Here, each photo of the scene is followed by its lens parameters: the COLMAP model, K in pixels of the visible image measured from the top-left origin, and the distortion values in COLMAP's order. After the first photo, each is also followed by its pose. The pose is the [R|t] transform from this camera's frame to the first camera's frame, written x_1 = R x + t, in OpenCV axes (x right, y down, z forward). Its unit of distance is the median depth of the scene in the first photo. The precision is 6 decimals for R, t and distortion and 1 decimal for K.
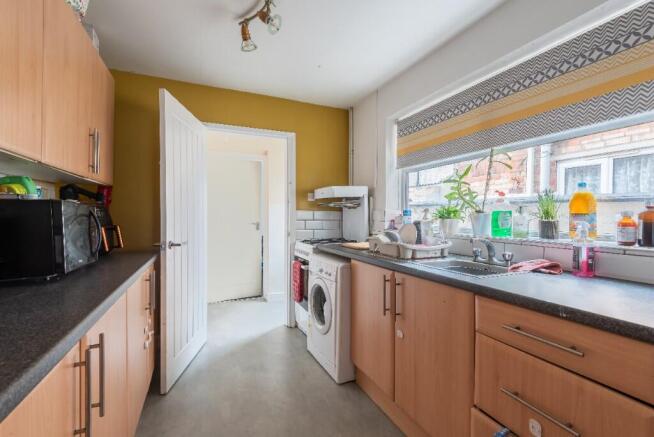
lens RADIAL K [[294.7, 0, 325.7], [0, 294.7, 221.0], [0, 0, 1]] dist [0.017463, -0.003829]
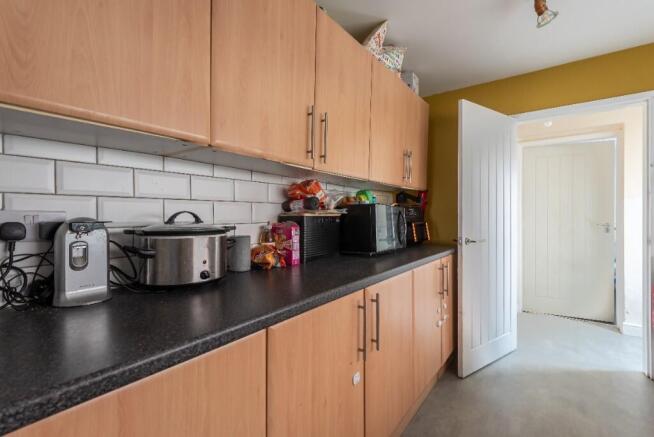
lens RADIAL K [[294.7, 0, 326.4], [0, 294.7, 214.8], [0, 0, 1]] dist [0.017463, -0.003829]
pose [[0.510607, -0.001627, -0.859812, 0.147545], [-0.013054, 0.999868, -0.009644, 0.002079], [0.859715, 0.016149, 0.510519, 0.009637]]
